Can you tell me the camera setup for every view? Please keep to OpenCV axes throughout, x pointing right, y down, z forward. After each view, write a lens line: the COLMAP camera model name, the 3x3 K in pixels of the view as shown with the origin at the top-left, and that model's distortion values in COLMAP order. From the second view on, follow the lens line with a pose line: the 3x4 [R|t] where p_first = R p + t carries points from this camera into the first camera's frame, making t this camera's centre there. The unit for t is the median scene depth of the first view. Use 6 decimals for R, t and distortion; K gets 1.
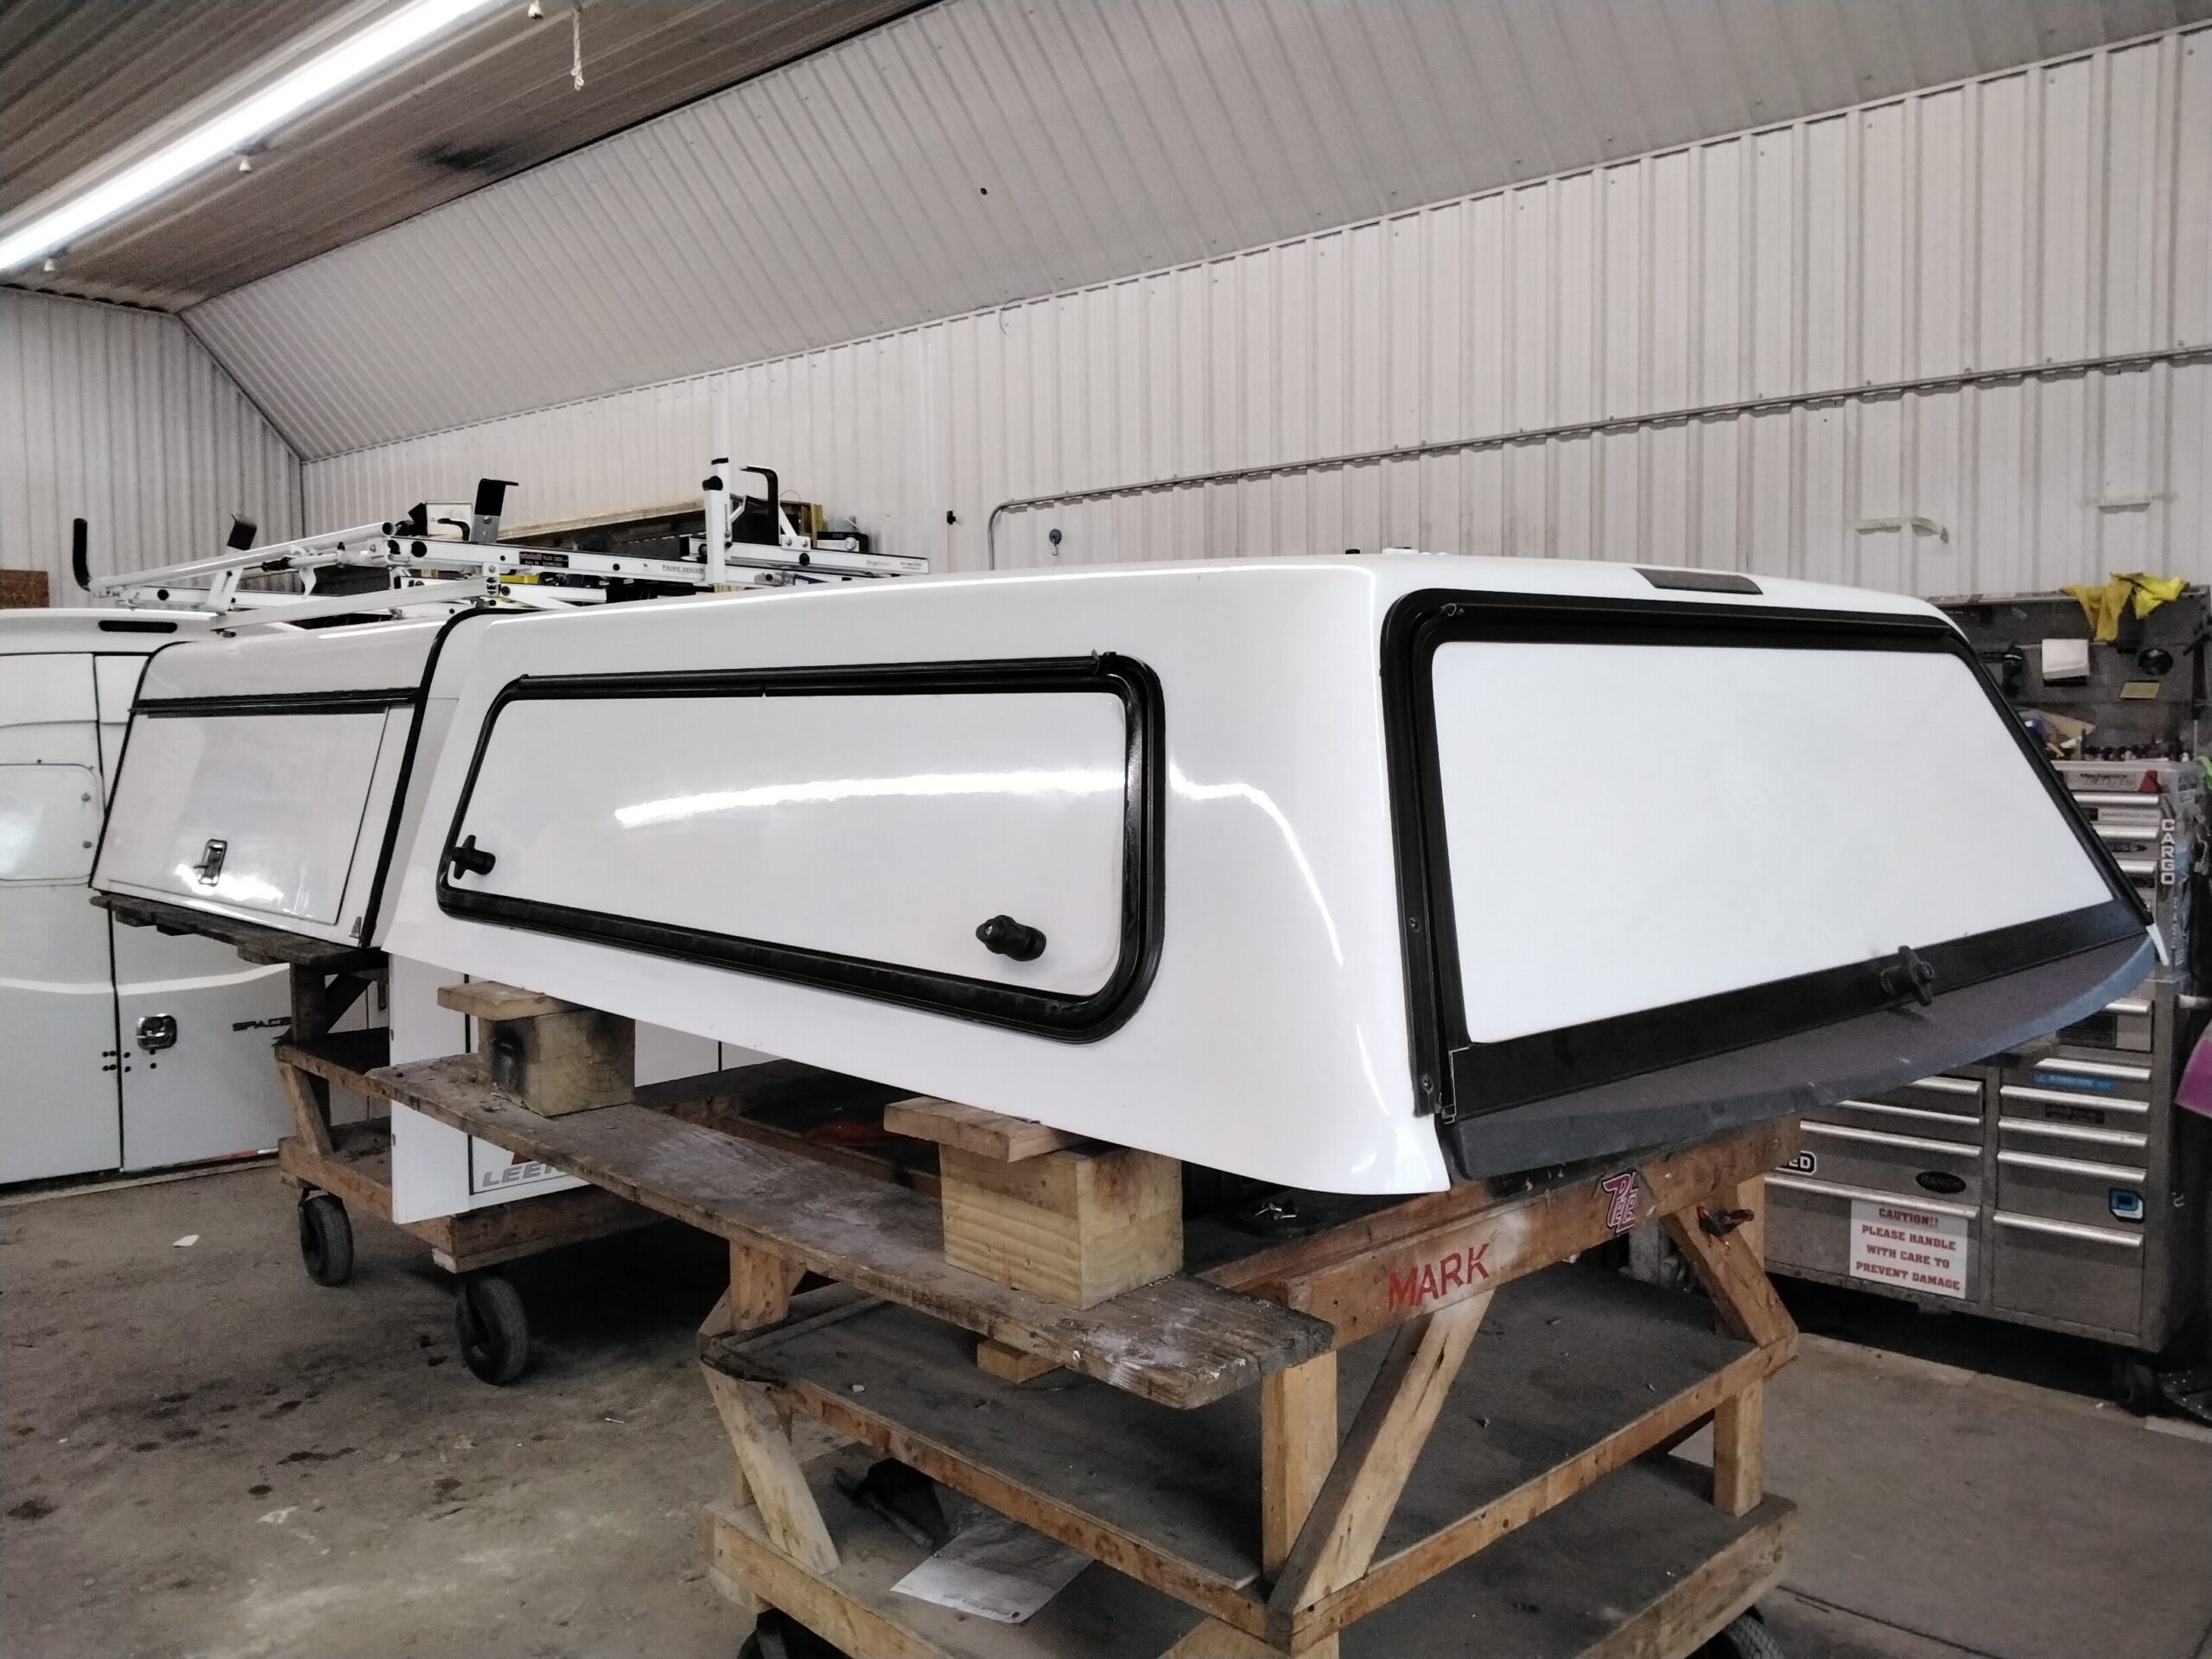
lens RADIAL K [[1814.2, 0, 1106.0], [0, 1814.2, 829.5], [0, 0, 1]] dist [0.054143, -0.097898]
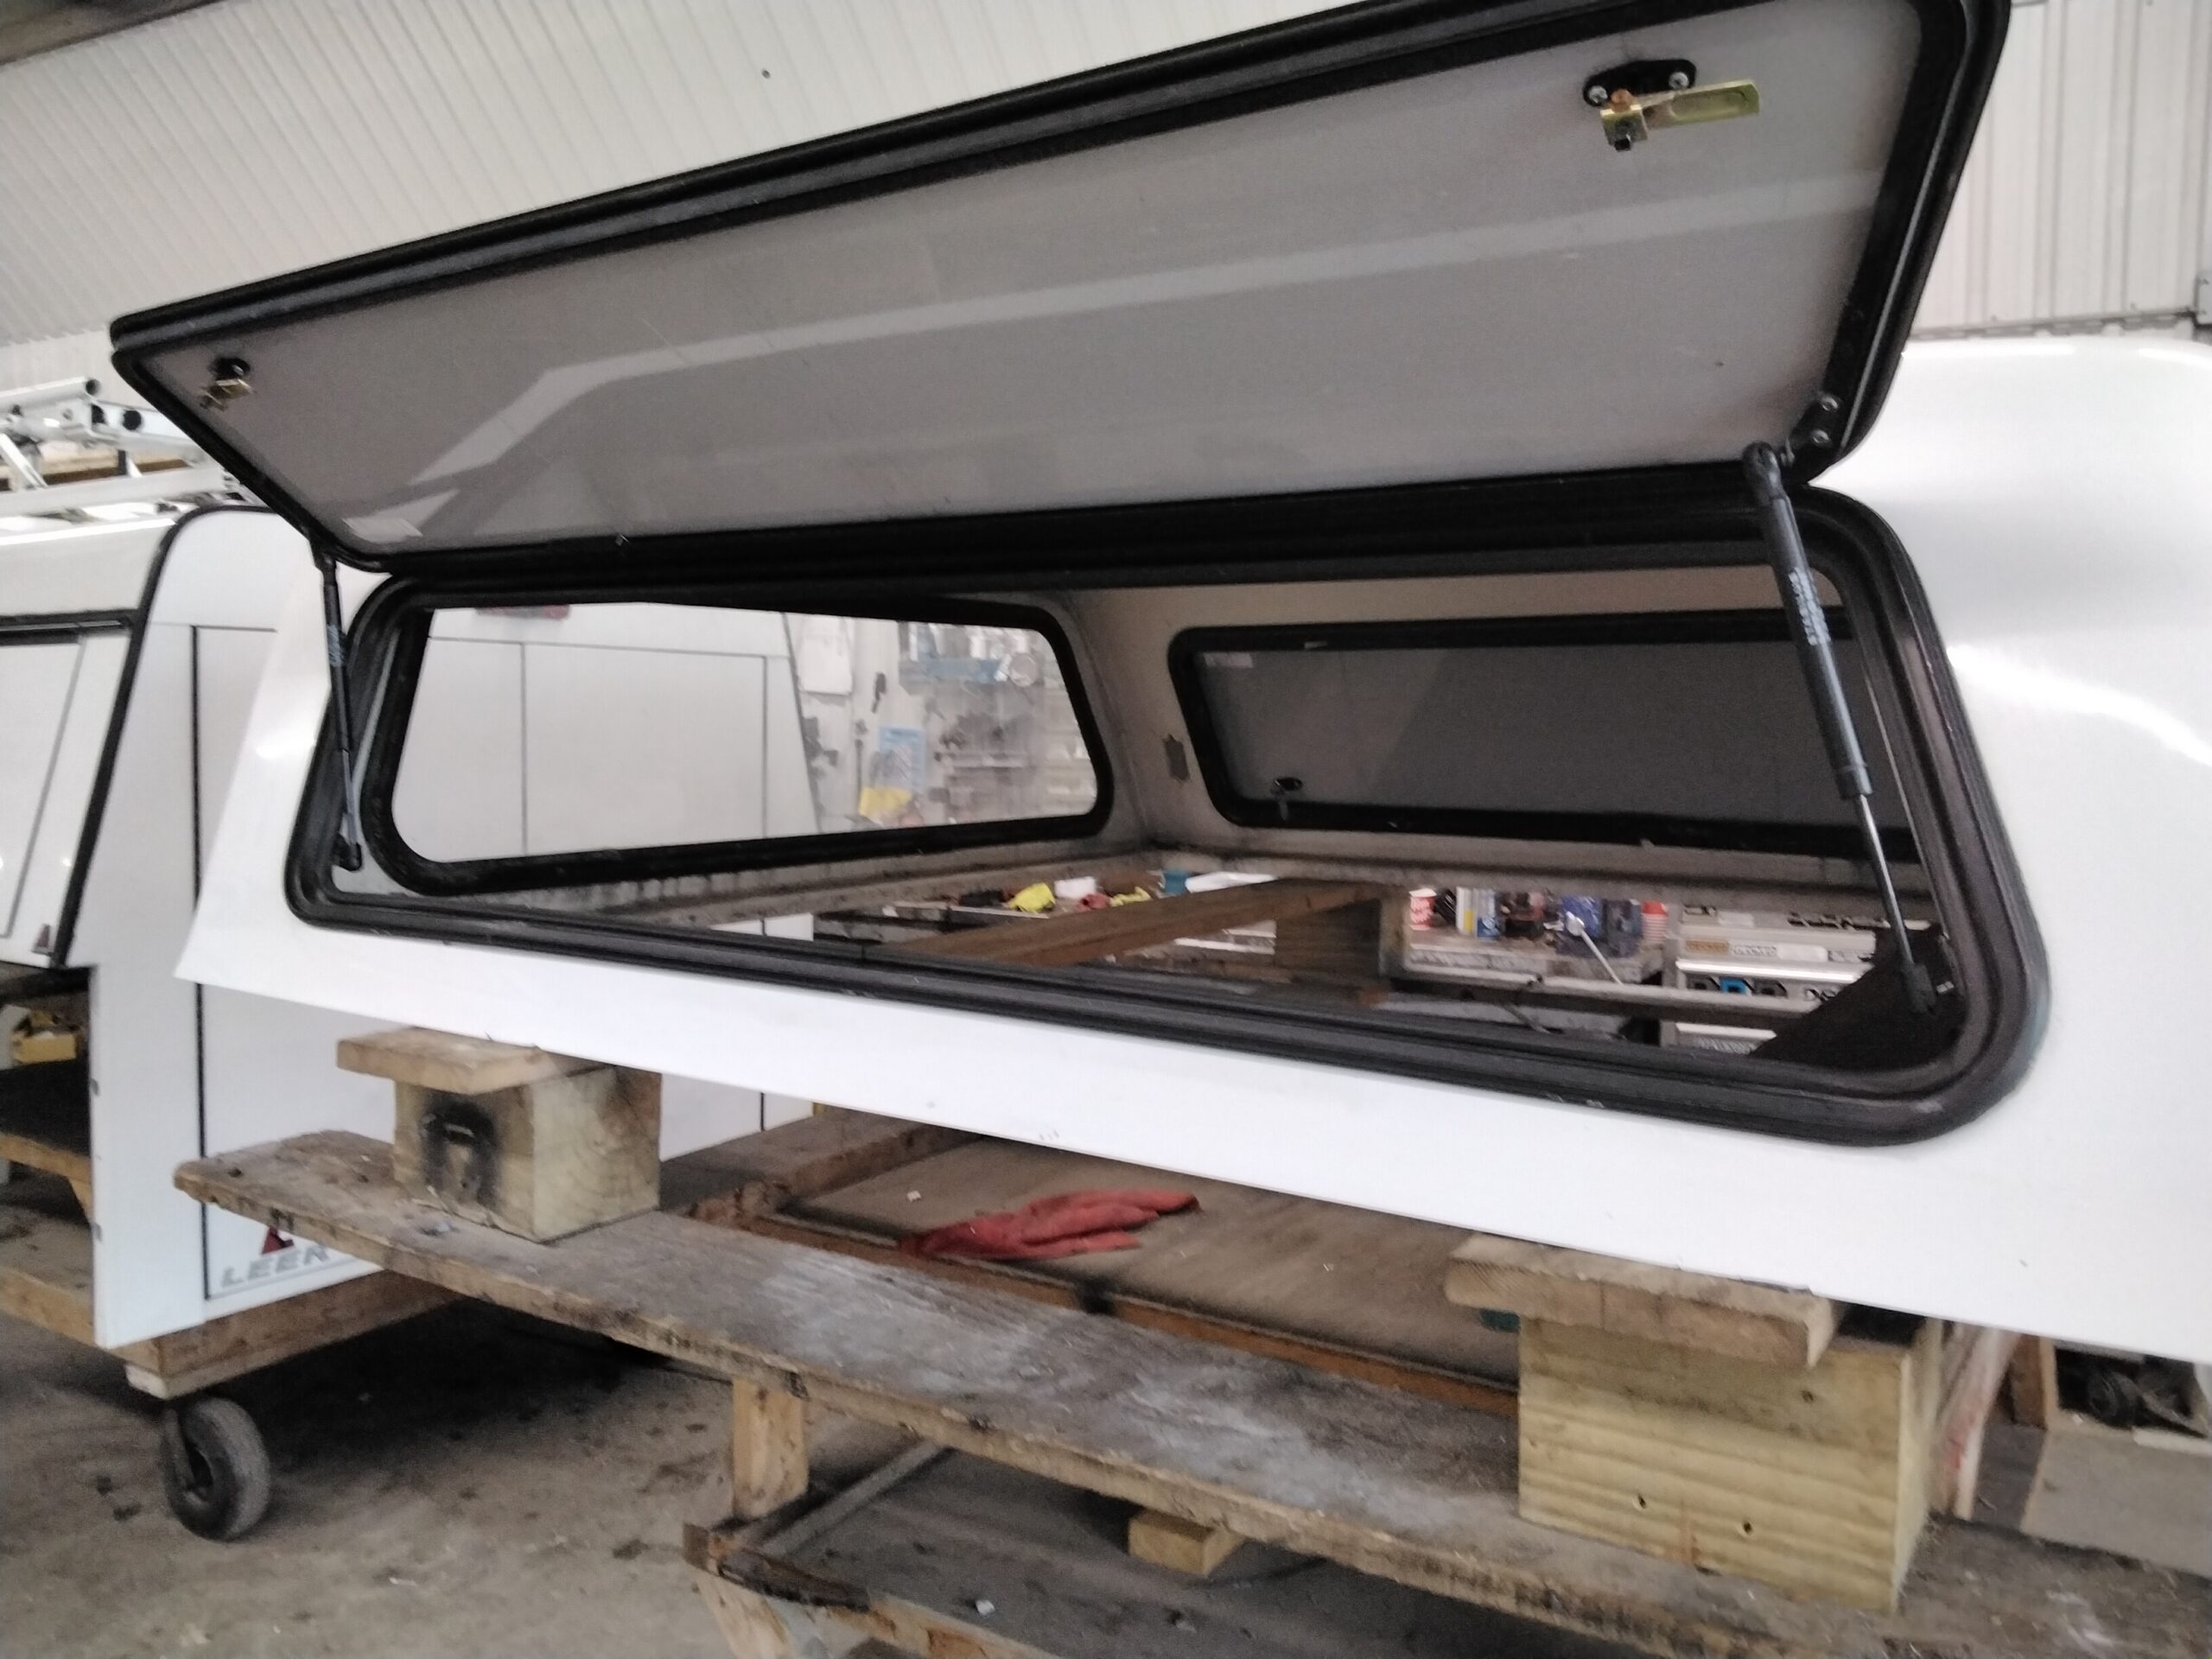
lens RADIAL K [[1790.5, 0, 1108.3], [0, 1790.5, 823.4], [0, 0, 1]] dist [0.020420, -0.045680]
pose [[0.974306, 0.000915, 0.225229, -0.222730], [-0.000950, 1.000000, 0.000043, 0.010238], [-0.225228, -0.000256, 0.974306, 0.302522]]
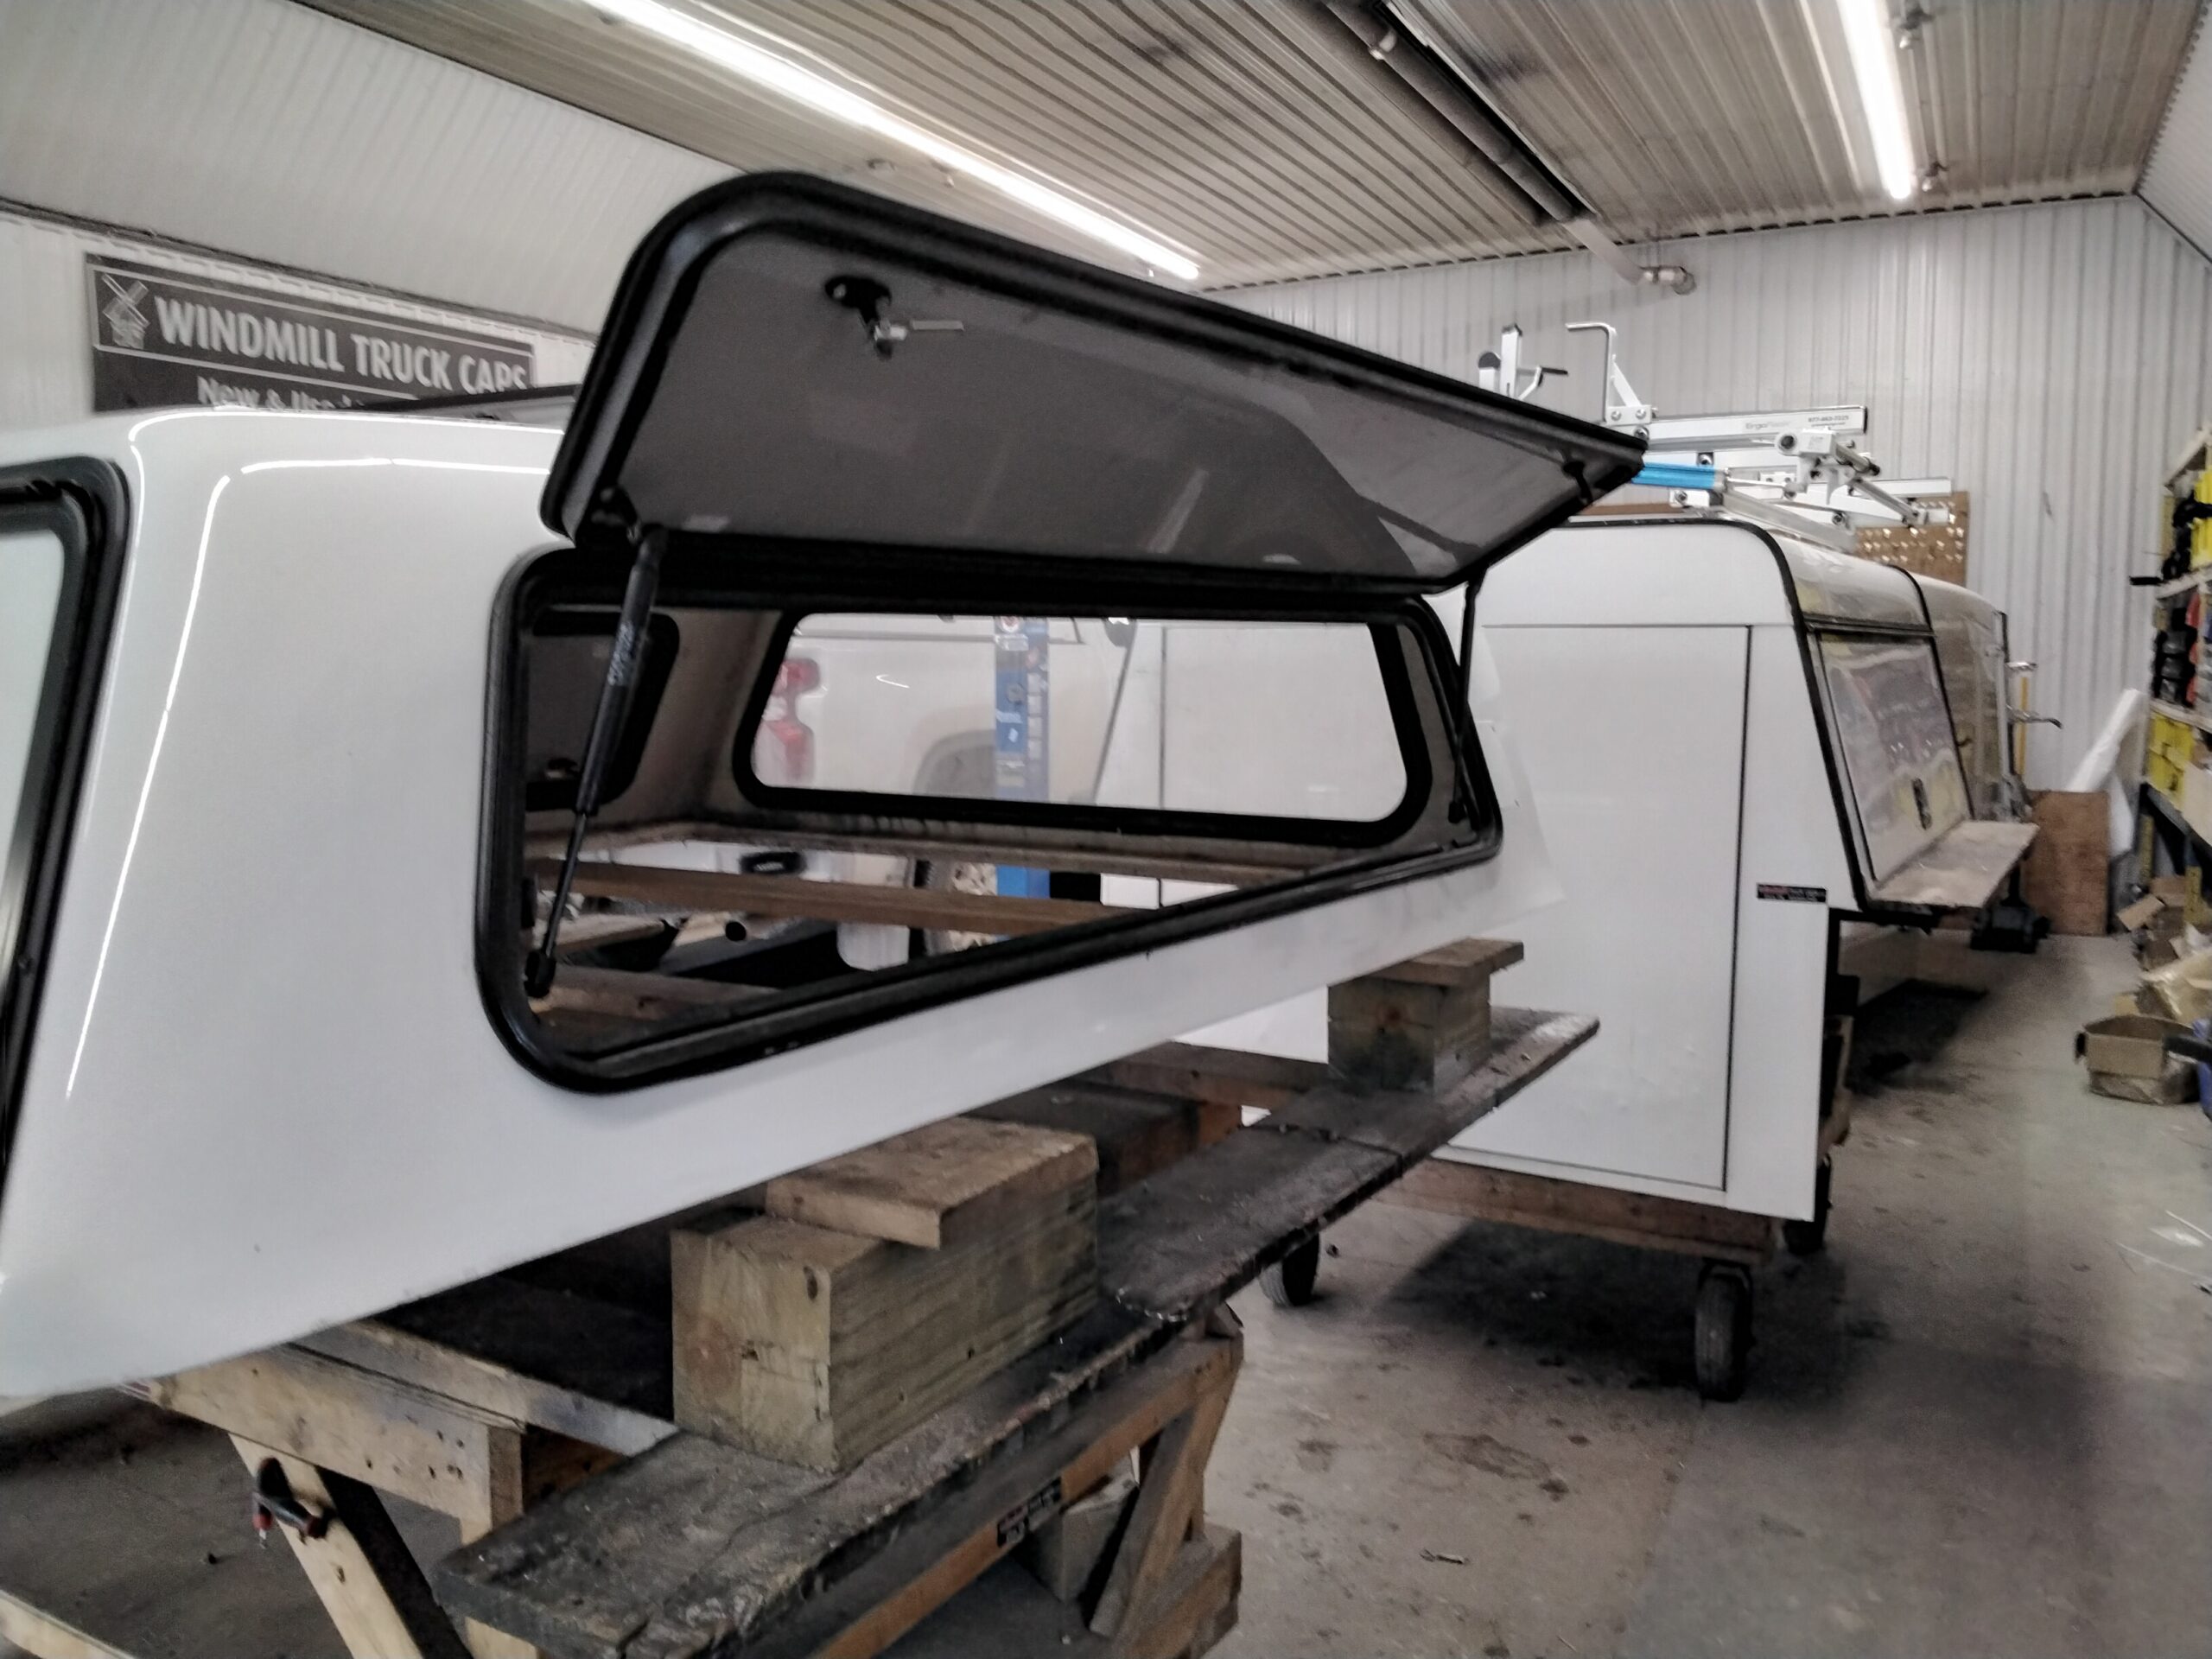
lens RADIAL K [[1790.5, 0, 1108.3], [0, 1790.5, 823.4], [0, 0, 1]] dist [0.020420, -0.045680]
pose [[0.219927, 0.100130, -0.970364, 0.907735], [-0.058797, 0.994270, 0.089271, -0.070554], [0.973743, 0.037422, 0.224554, 1.047257]]
